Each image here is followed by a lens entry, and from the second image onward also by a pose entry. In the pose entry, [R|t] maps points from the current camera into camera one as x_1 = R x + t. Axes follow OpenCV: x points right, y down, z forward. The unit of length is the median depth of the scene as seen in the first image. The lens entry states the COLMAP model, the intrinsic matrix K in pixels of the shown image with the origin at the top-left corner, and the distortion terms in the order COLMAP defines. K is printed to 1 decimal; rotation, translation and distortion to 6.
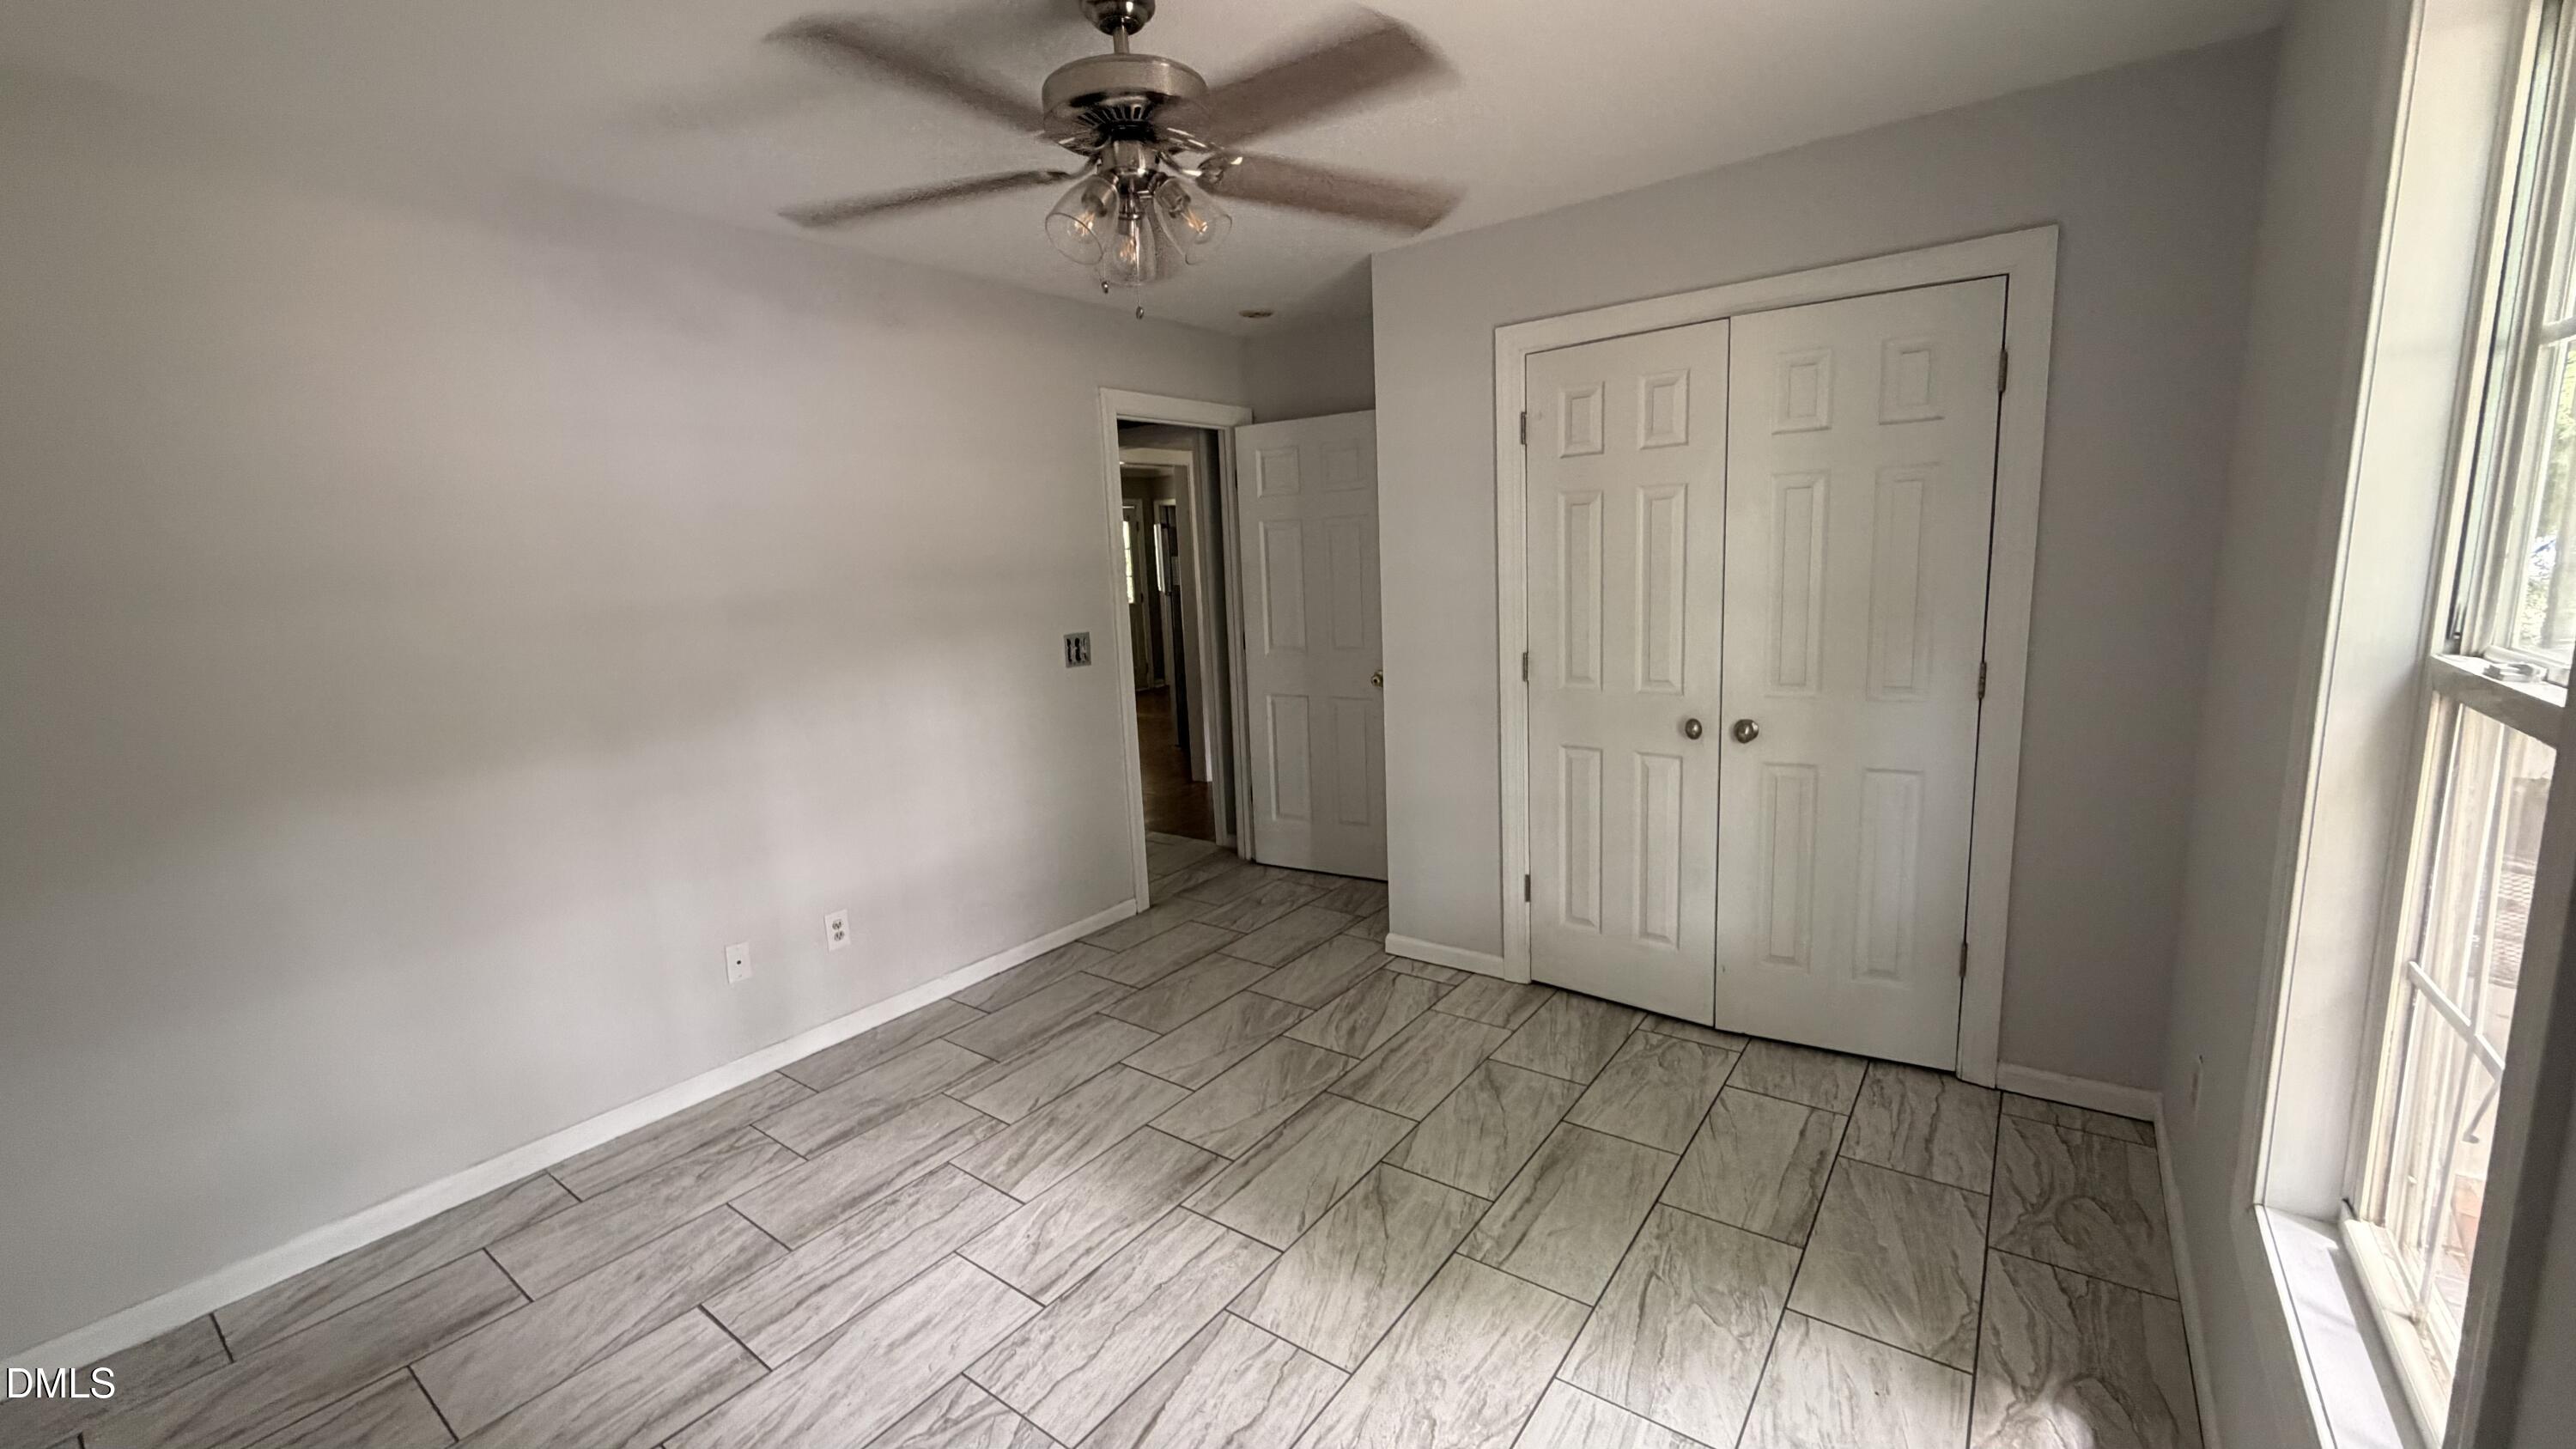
lens RADIAL K [[1030.9, 0, 1288.0], [0, 1030.9, 724.5], [0, 0, 1]] dist [0.000311, 0.000072]
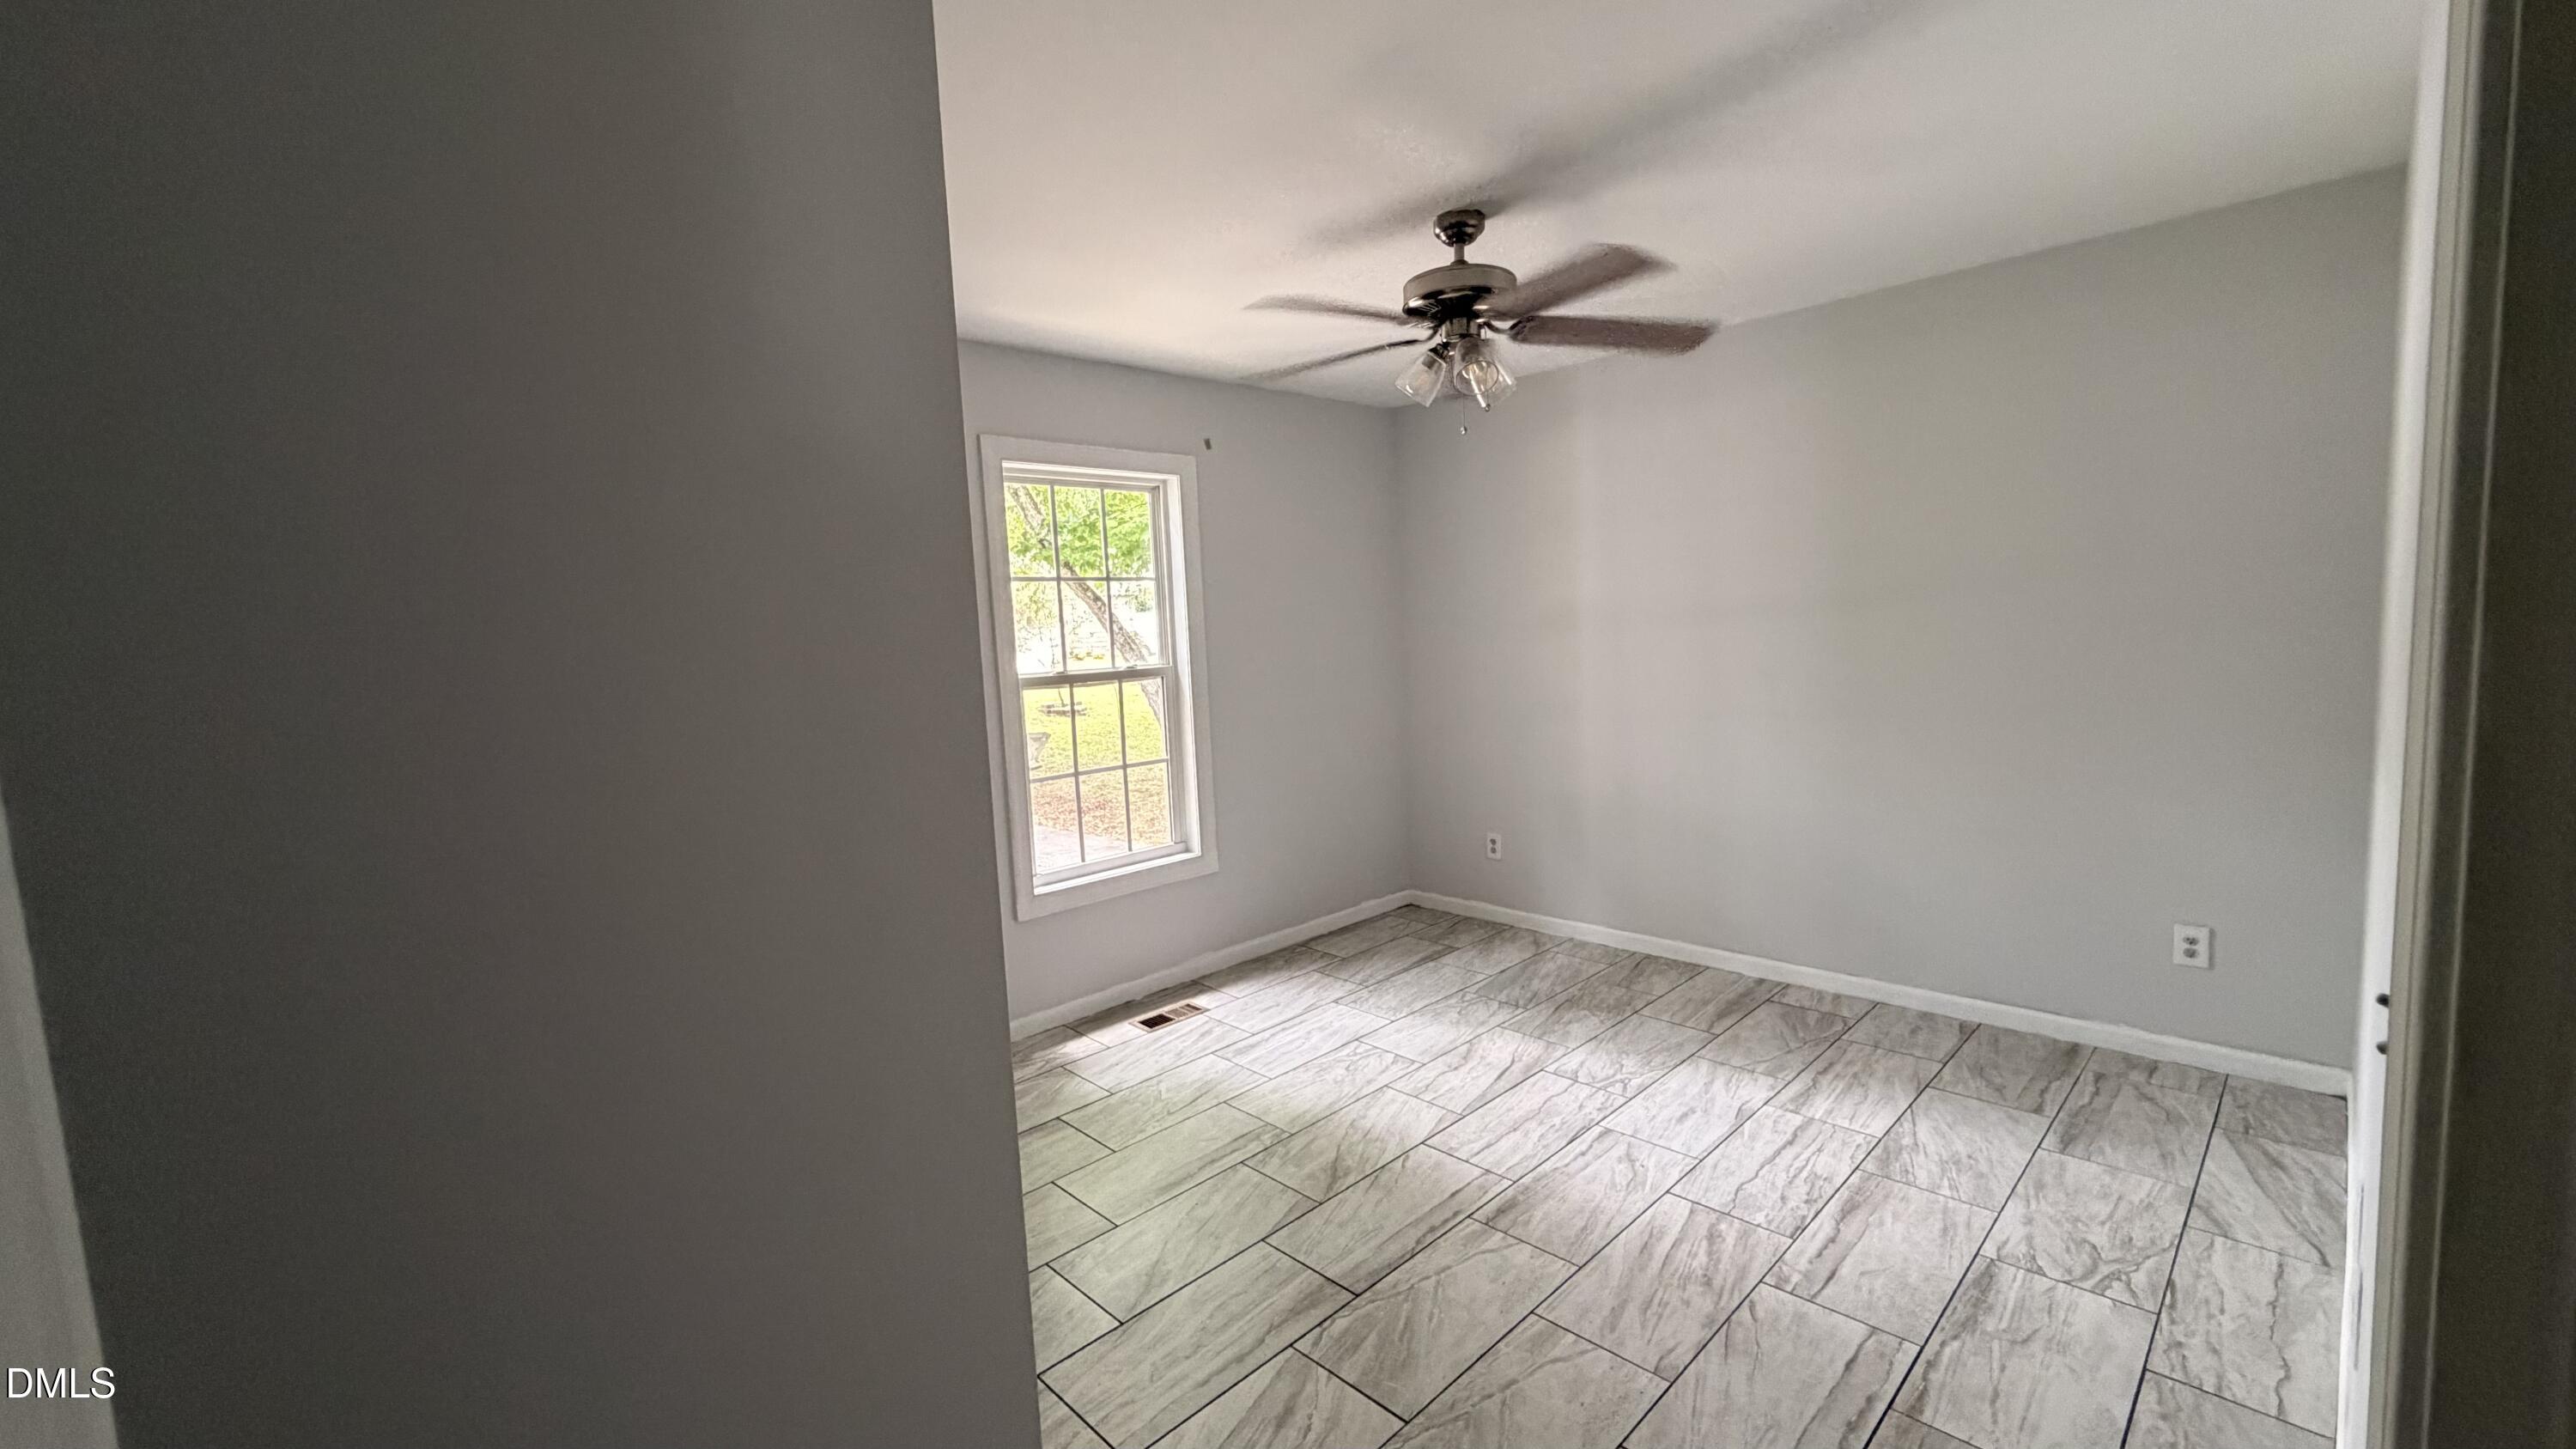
lens RADIAL K [[1030.9, 0, 1288.0], [0, 1030.9, 724.5], [0, 0, 1]] dist [0.000311, 0.000072]
pose [[-0.981817, 0.076483, 0.173742, -0.094400], [0.119266, 0.960581, 0.251118, -0.302176], [-0.147688, 0.267273, -0.952236, 1.925767]]
